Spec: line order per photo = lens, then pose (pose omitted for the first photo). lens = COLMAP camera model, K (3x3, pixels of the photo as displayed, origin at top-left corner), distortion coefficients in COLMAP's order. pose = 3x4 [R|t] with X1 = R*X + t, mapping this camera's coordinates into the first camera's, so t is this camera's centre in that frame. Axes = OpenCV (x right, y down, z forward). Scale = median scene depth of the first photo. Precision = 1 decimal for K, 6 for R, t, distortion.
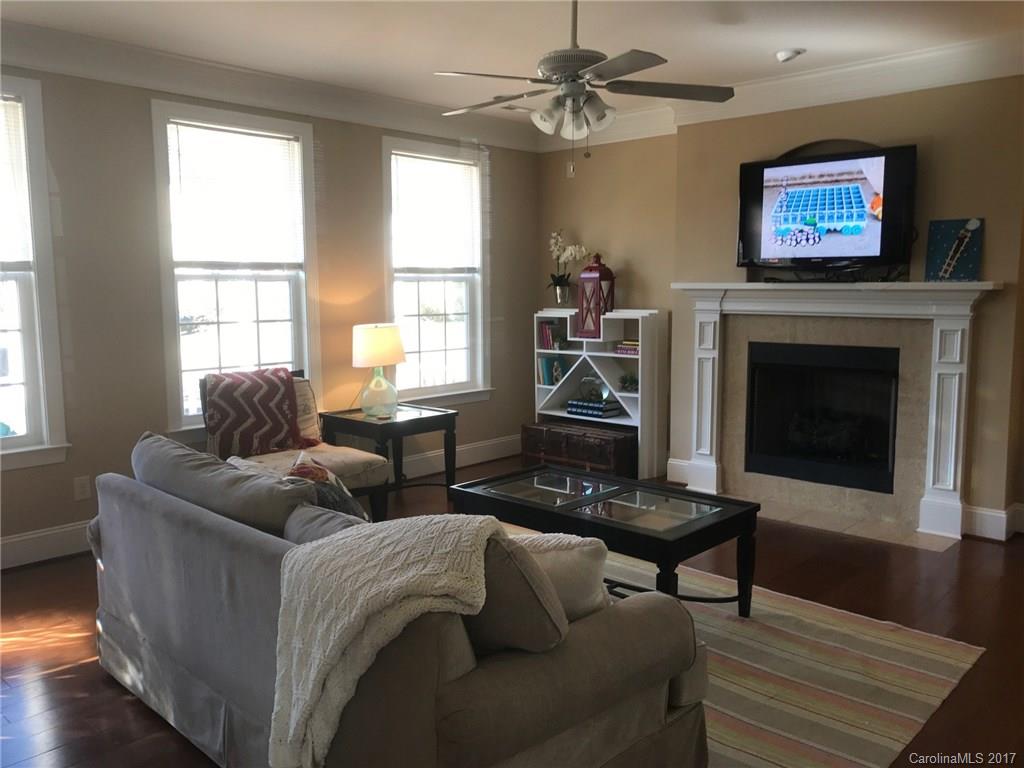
lens RADIAL K [[848.6, 0, 509.0], [0, 848.6, 370.0], [0, 0, 1]] dist [0.029309, -0.006735]
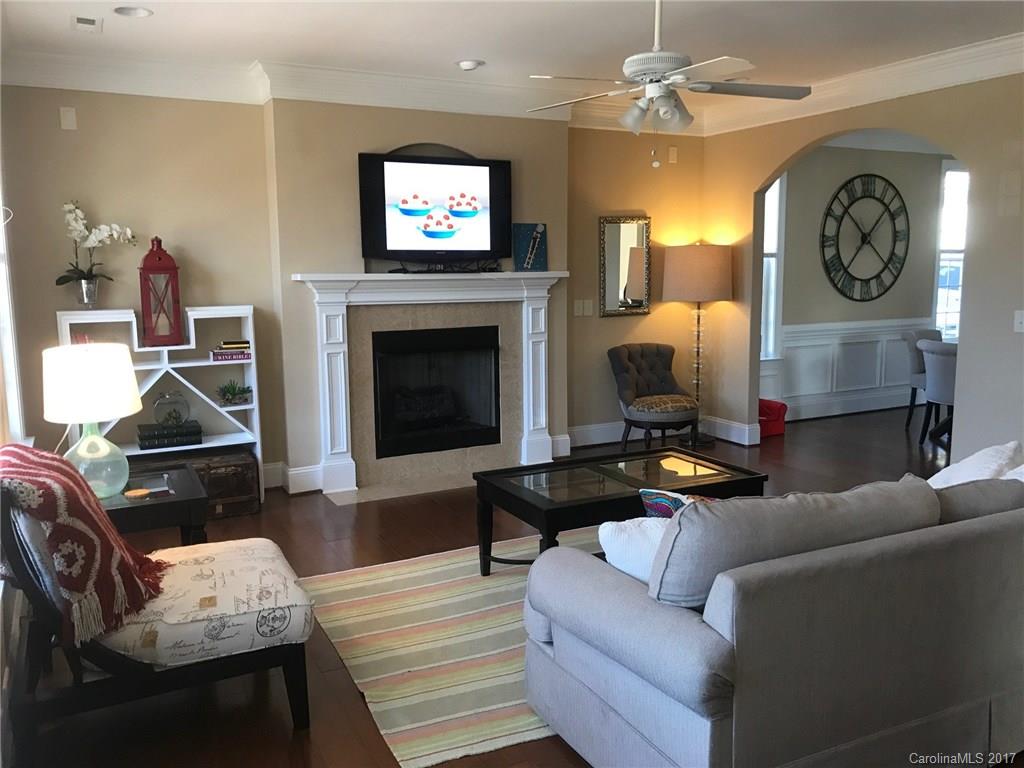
lens RADIAL K [[848.6, 0, 509.0], [0, 848.6, 370.0], [0, 0, 1]] dist [0.029309, -0.006735]
pose [[0.334117, -0.112810, 0.935756, -0.636212], [0.104695, 0.991110, 0.082101, -0.056181], [-0.936699, 0.070538, 0.342958, 0.525343]]
